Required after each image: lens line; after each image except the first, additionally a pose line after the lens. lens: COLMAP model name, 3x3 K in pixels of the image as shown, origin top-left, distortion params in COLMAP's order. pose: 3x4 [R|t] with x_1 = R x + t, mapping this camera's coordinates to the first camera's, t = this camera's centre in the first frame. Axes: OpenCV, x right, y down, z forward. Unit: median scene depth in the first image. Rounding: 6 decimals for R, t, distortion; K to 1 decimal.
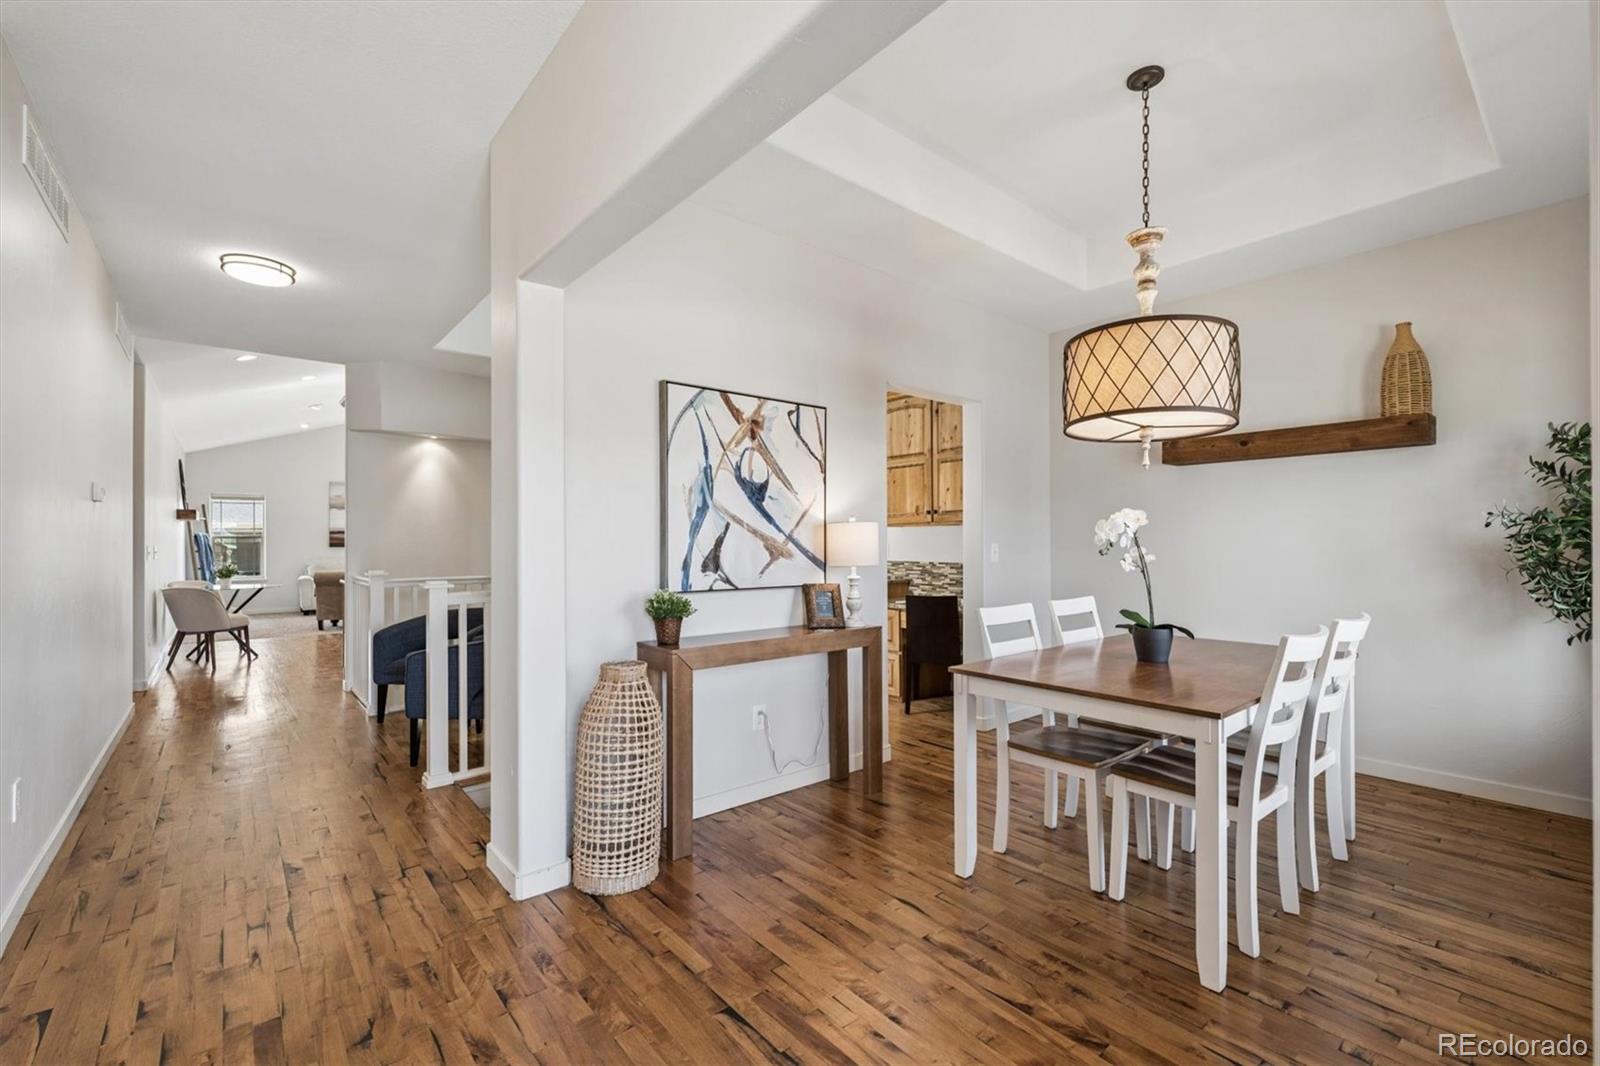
lens RADIAL K [[674.3, 0, 800.7], [0, 674.3, 537.6], [0, 0, 1]] dist [-0.002564, -0.000246]
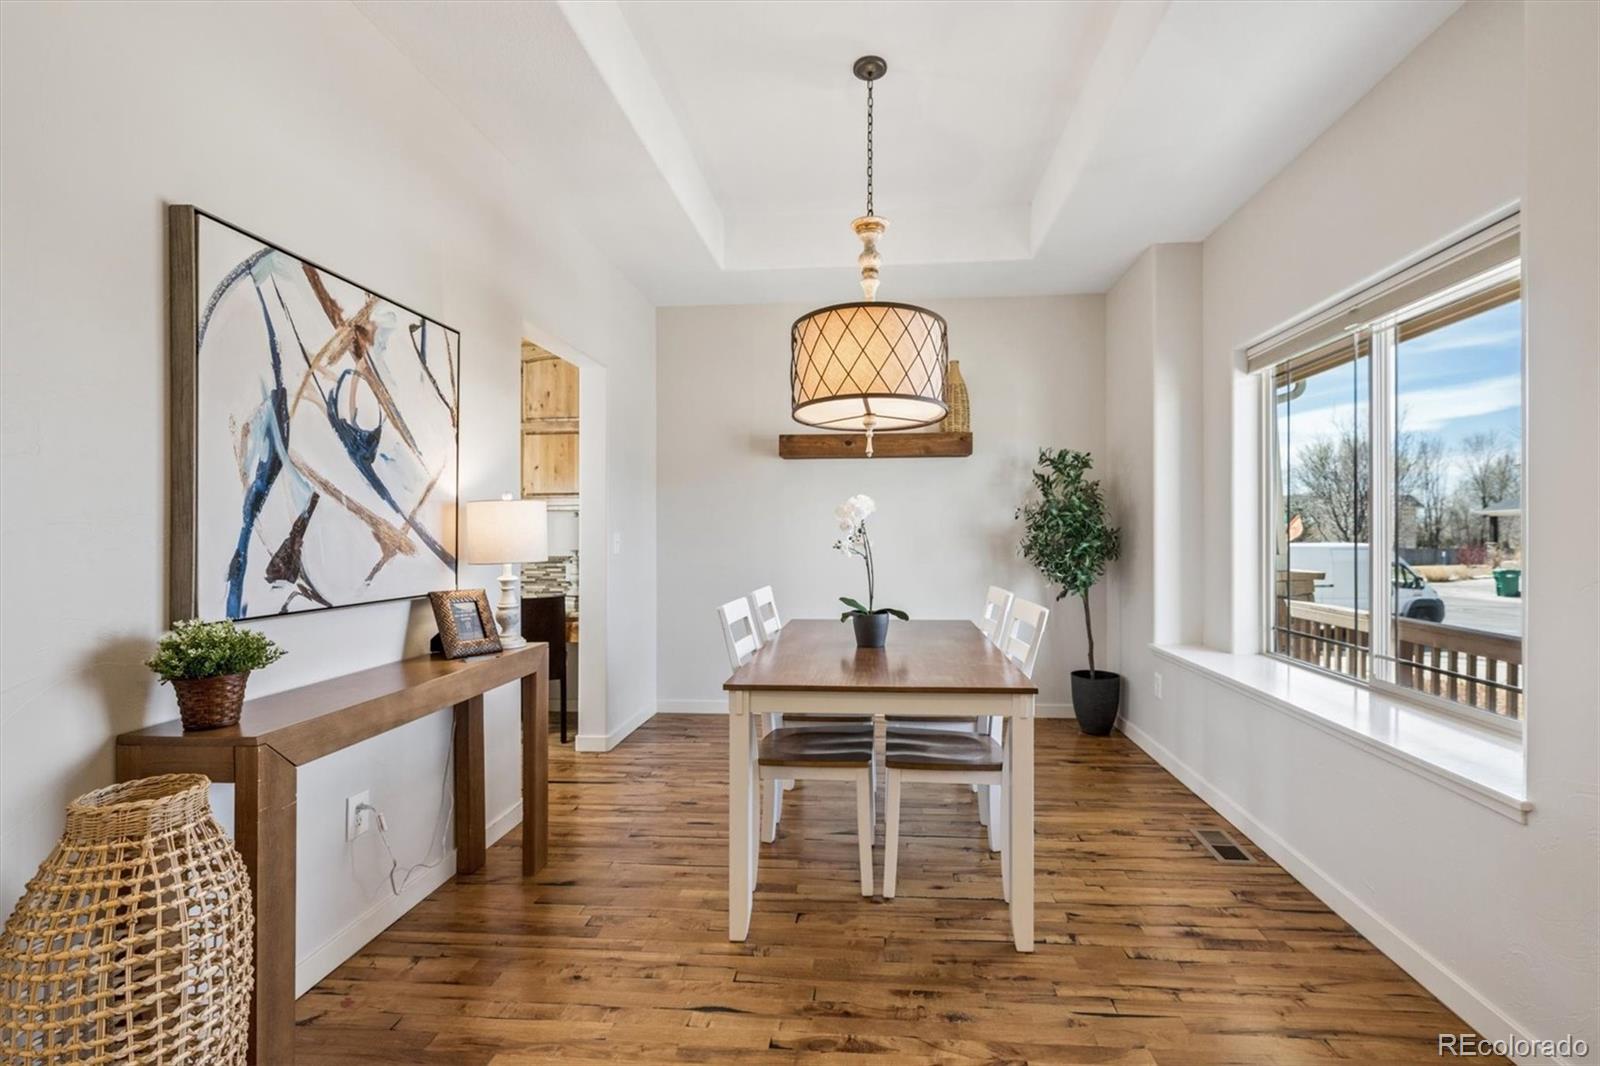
lens RADIAL K [[674.3, 0, 799.6], [0, 674.3, 530.7], [0, 0, 1]] dist [-0.002564, -0.000246]
pose [[0.699417, 0.002844, 0.714708, -0.231290], [-0.002959, 0.999995, -0.001083, 0.008962], [-0.714708, -0.001357, 0.699422, 0.305162]]
